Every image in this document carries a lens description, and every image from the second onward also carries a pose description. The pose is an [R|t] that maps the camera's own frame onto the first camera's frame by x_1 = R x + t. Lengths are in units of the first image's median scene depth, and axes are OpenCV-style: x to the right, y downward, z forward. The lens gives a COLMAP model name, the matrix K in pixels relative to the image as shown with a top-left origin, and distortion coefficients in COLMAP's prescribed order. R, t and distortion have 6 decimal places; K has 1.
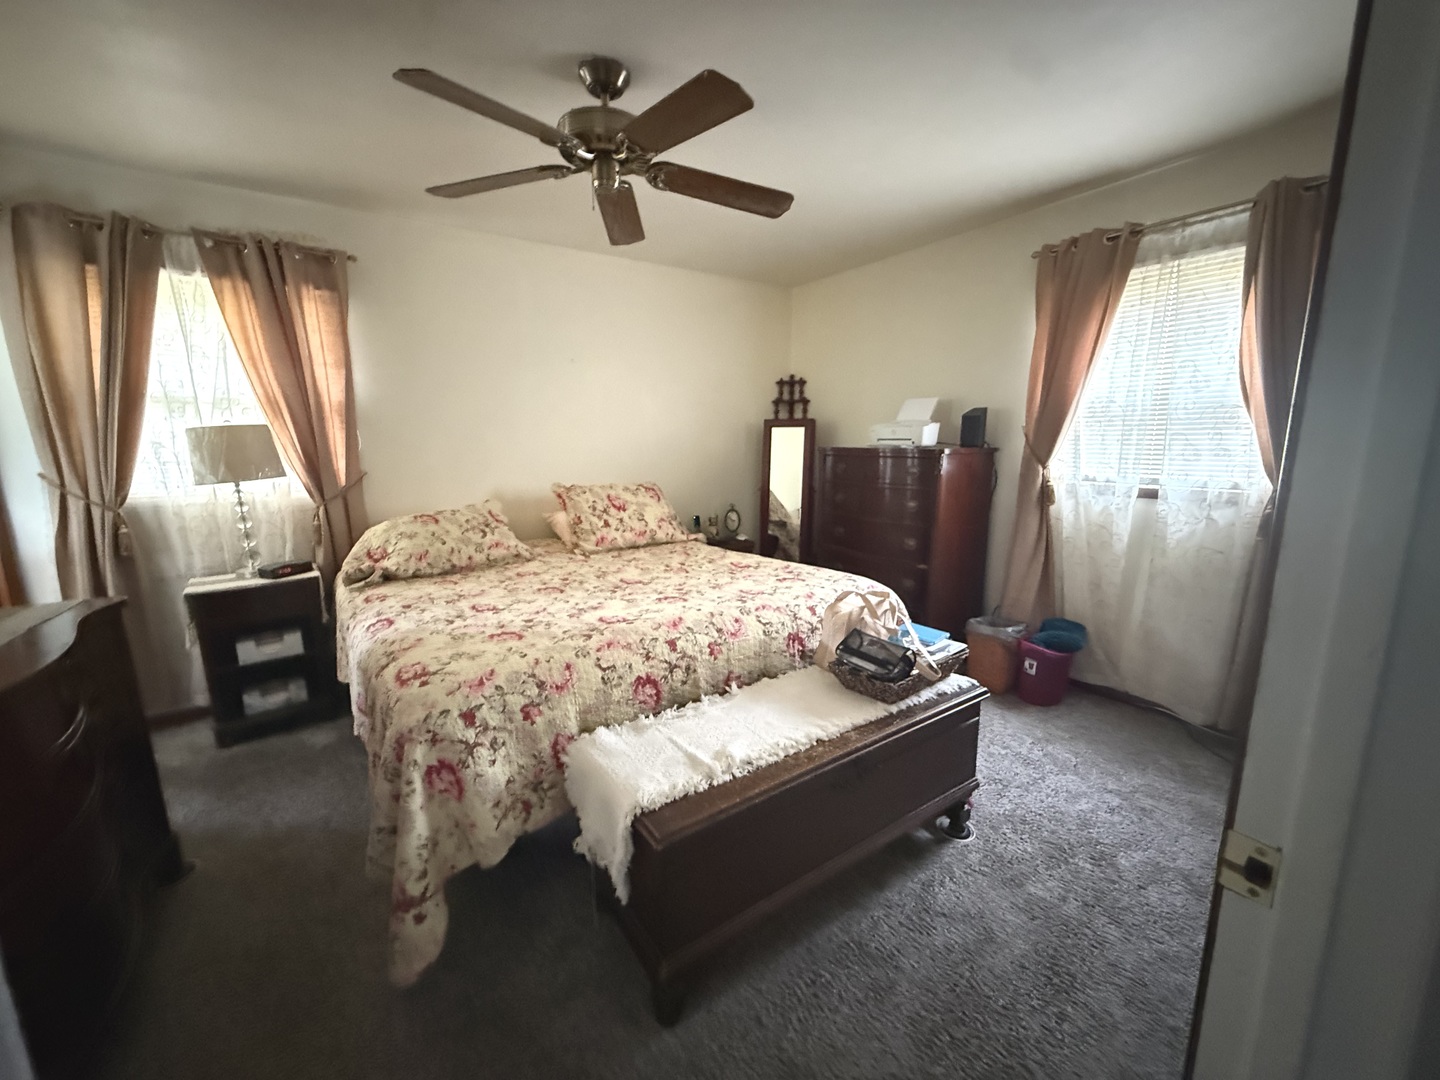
lens RADIAL K [[576.5, 0, 720.0], [0, 576.5, 540.0], [0, 0, 1]] dist [-0.000668, 0.000116]
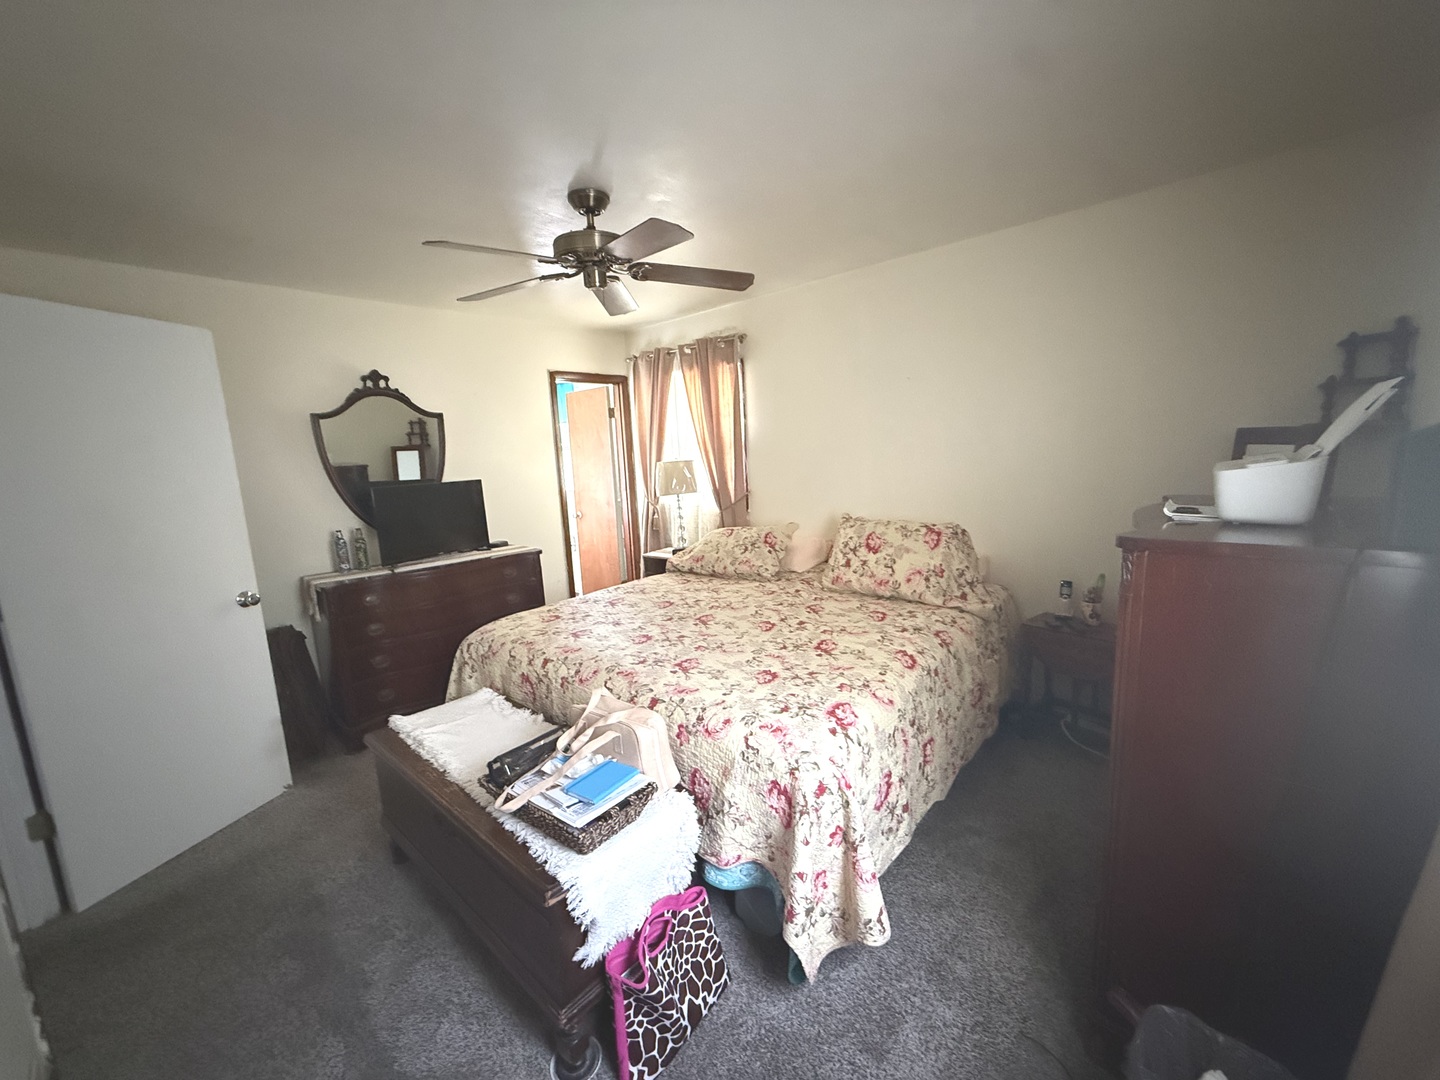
lens RADIAL K [[576.5, 0, 720.0], [0, 576.5, 540.0], [0, 0, 1]] dist [-0.000668, 0.000116]
pose [[0.229016, 0.151318, -0.961590, 0.709513], [-0.124968, 0.984240, 0.125119, -0.172018], [0.965368, 0.091513, 0.244317, 0.637171]]
